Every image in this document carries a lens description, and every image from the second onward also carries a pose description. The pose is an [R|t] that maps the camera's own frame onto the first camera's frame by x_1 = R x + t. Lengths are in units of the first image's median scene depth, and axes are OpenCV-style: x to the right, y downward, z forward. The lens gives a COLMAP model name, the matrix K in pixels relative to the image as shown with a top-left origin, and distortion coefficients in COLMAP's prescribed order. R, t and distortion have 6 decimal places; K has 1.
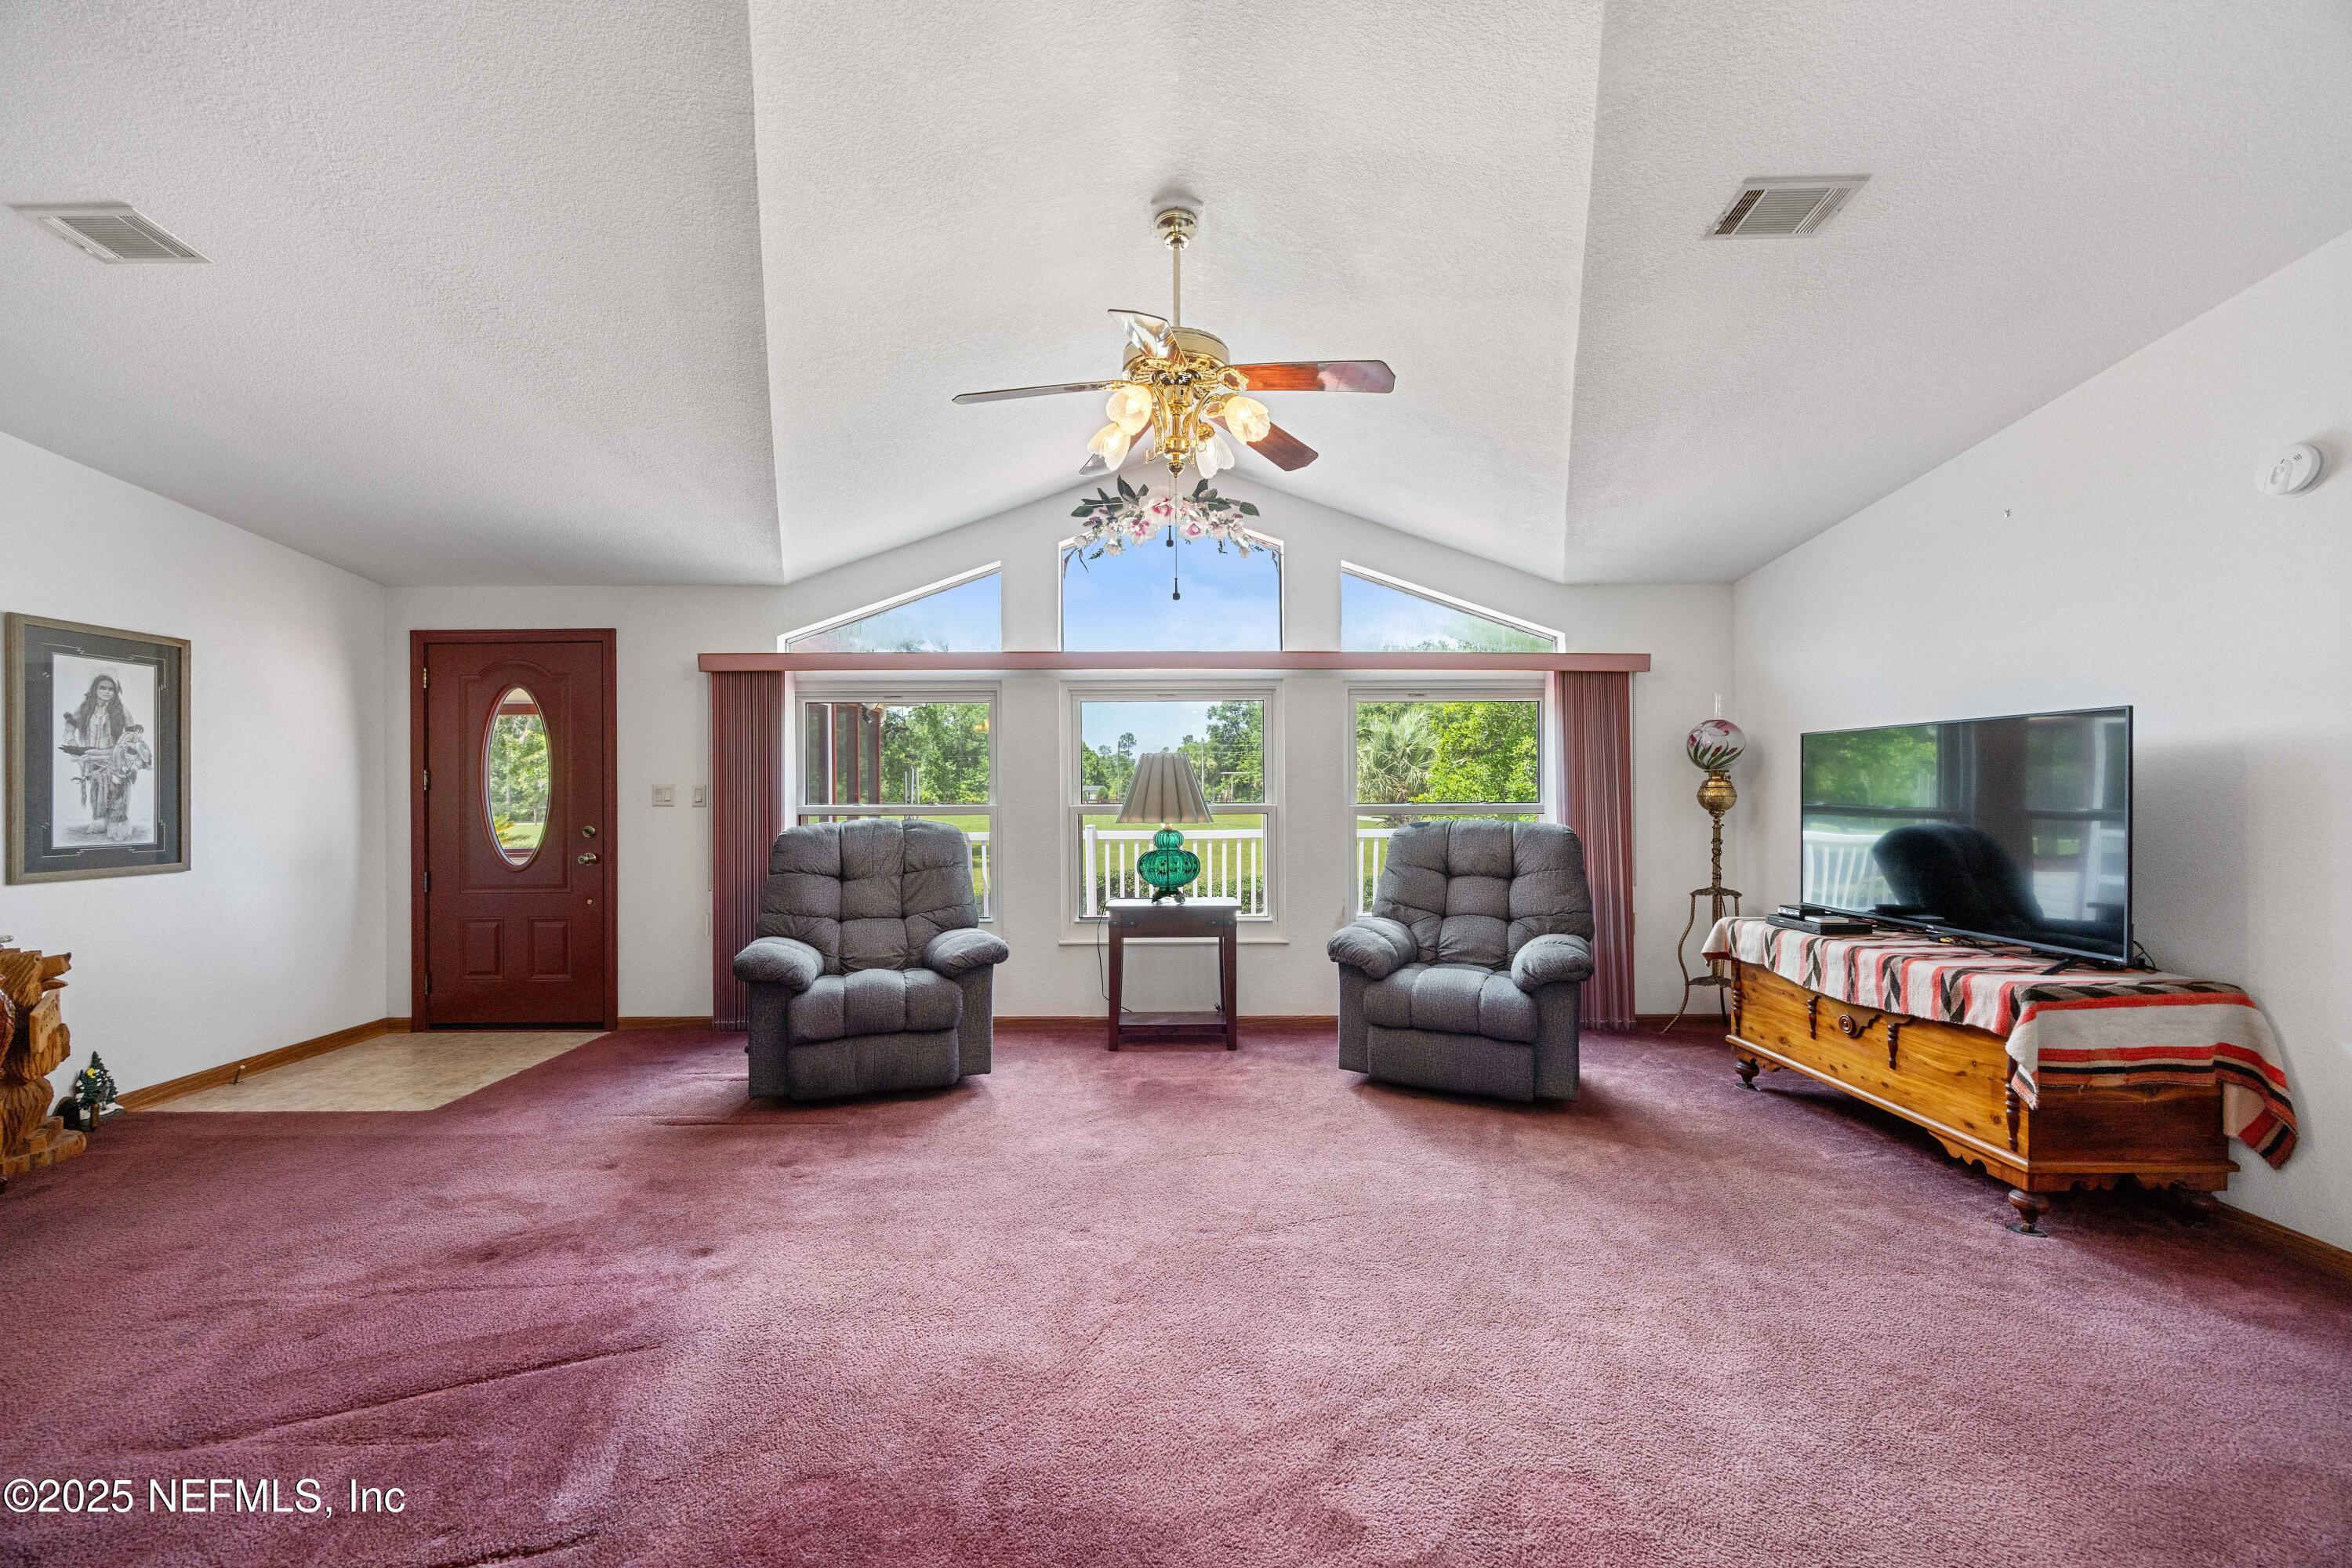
lens RADIAL K [[897.9, 0, 1171.6], [0, 897.9, 786.7], [0, 0, 1]] dist [-0.001580, 0.000050]
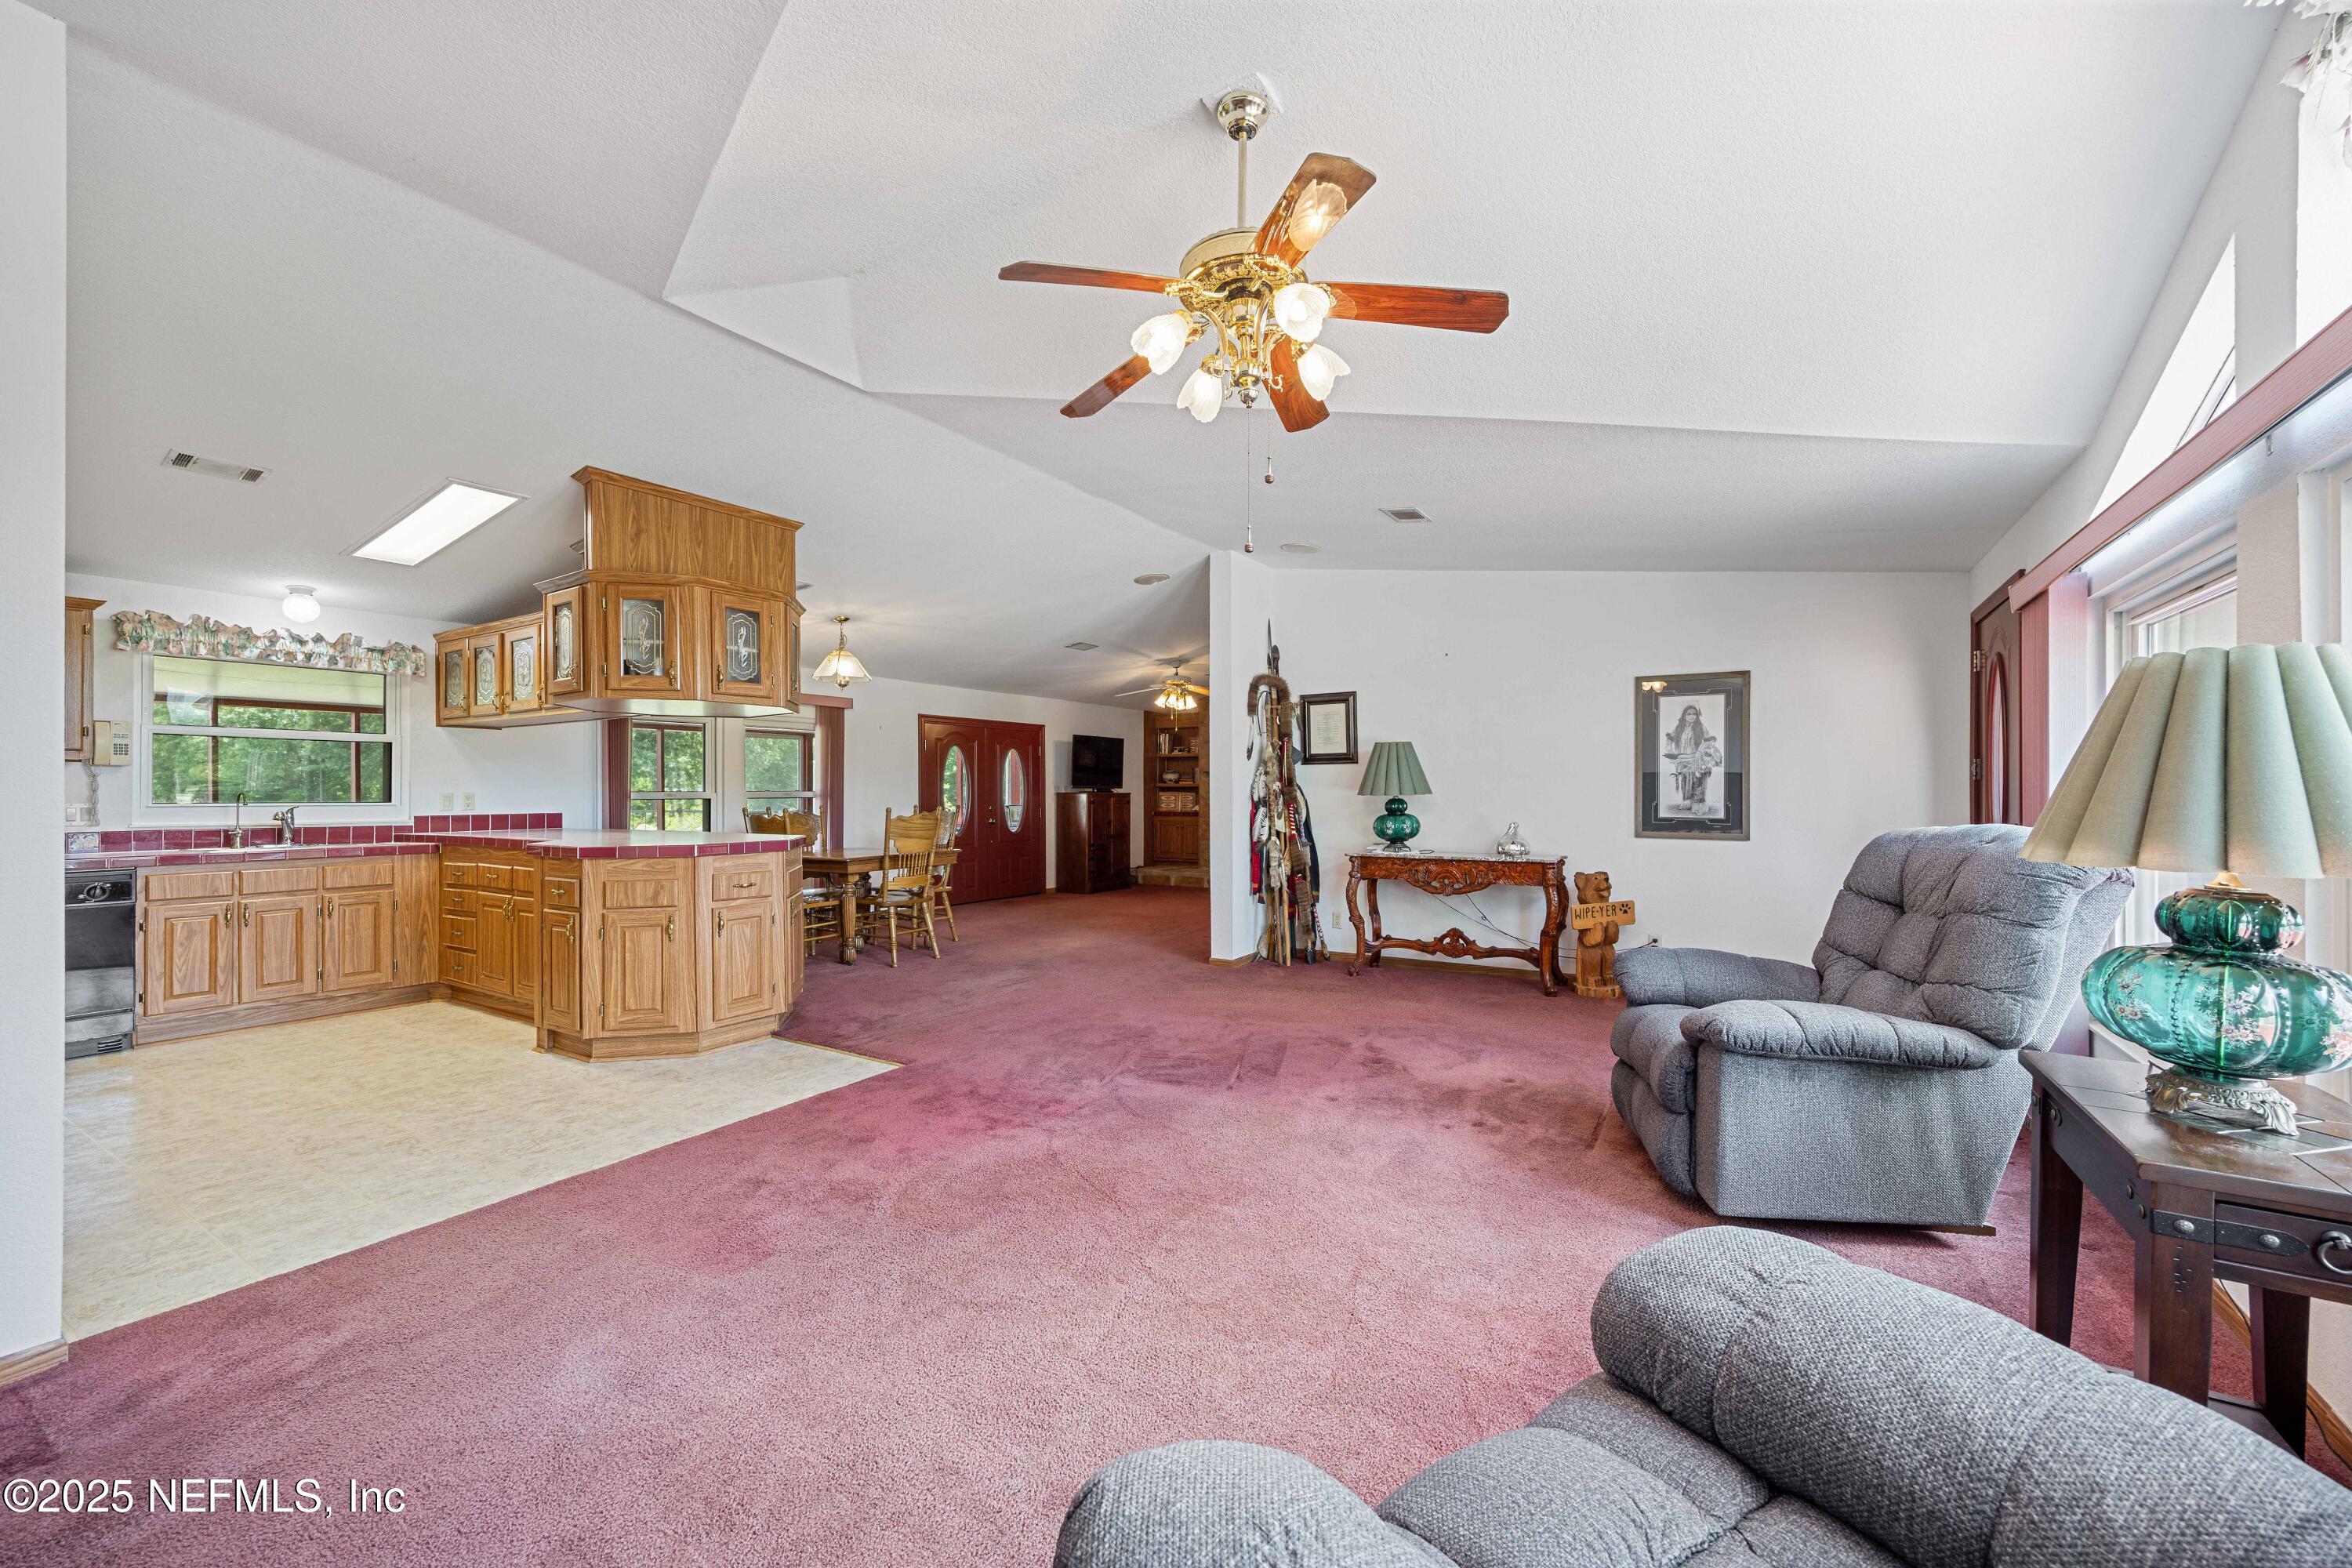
lens RADIAL K [[932.9, 0, 1171.3], [0, 932.9, 789.5], [0, 0, 1]] dist [0.003822, -0.000038]
pose [[-0.534891, 0.003742, -0.844913, 0.613131], [0.006331, 0.999980, 0.000421, 0.011418], [0.844897, -0.005124, -0.534904, 1.096695]]
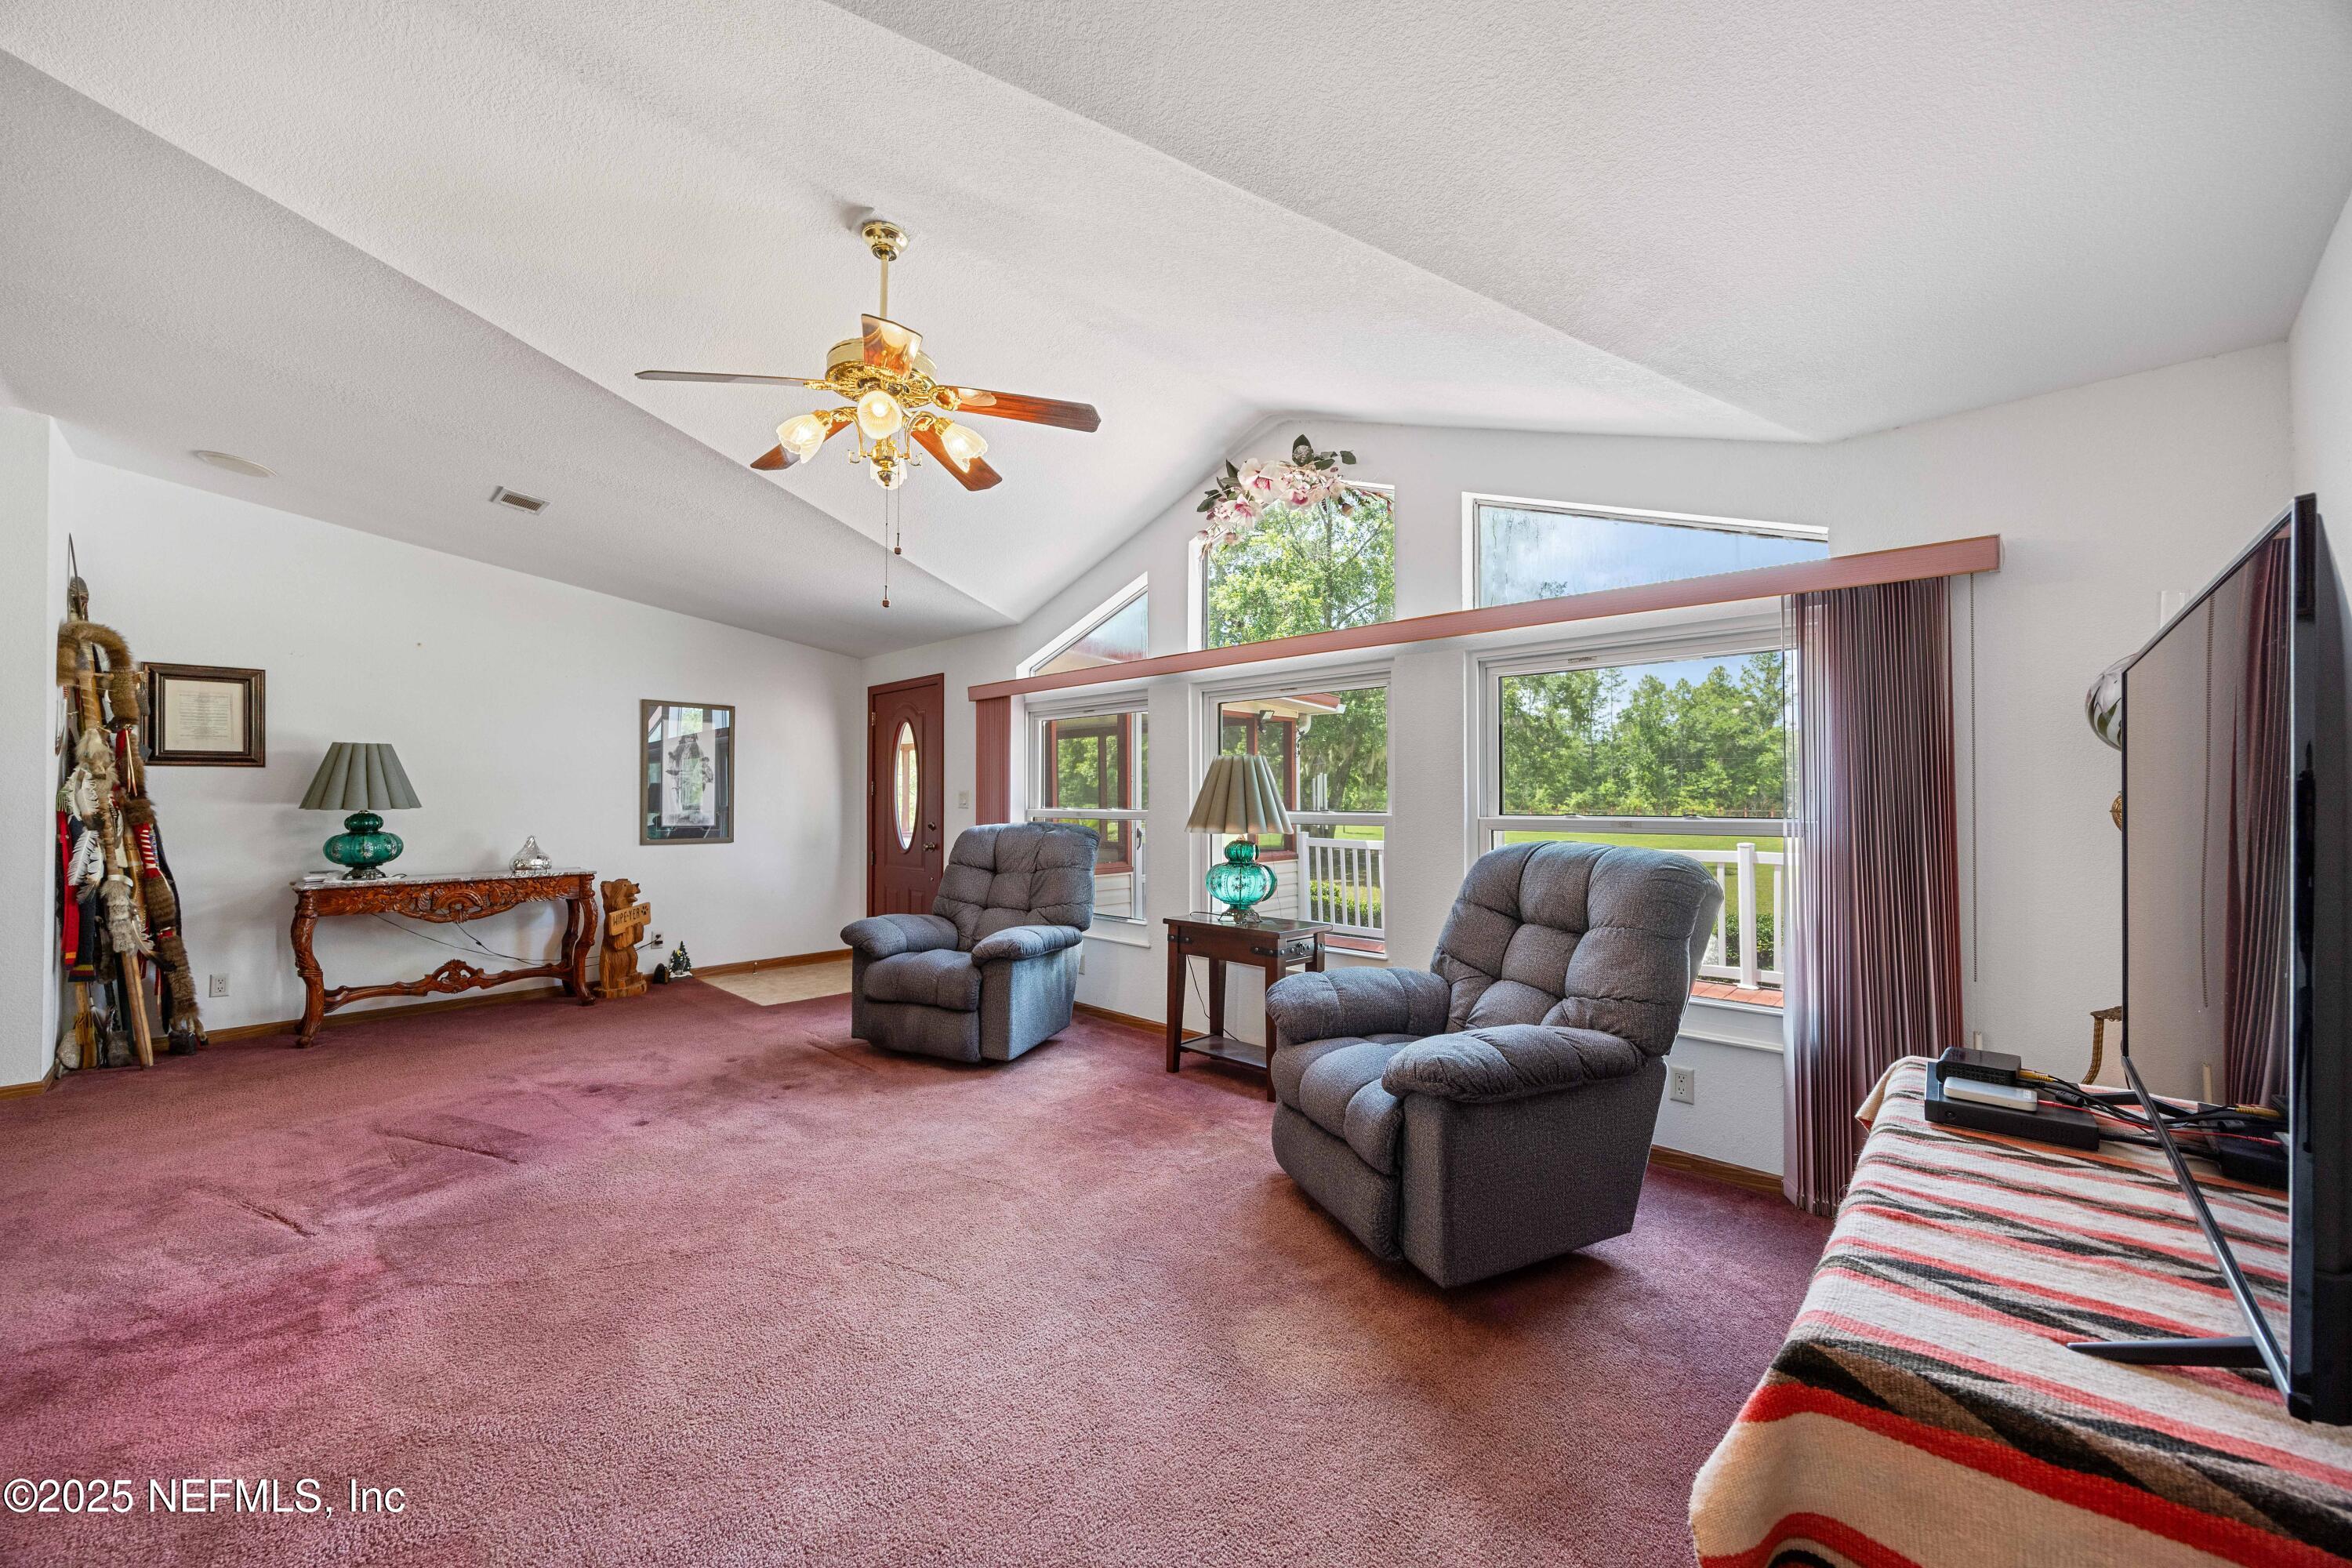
lens RADIAL K [[897.9, 0, 1171.6], [0, 897.9, 786.7], [0, 0, 1]] dist [-0.001580, 0.000050]
pose [[0.715821, -0.004972, -0.698267, 0.729196], [-0.000426, 0.999971, -0.007557, 0.001380], [0.698284, 0.005707, 0.715798, 0.393873]]
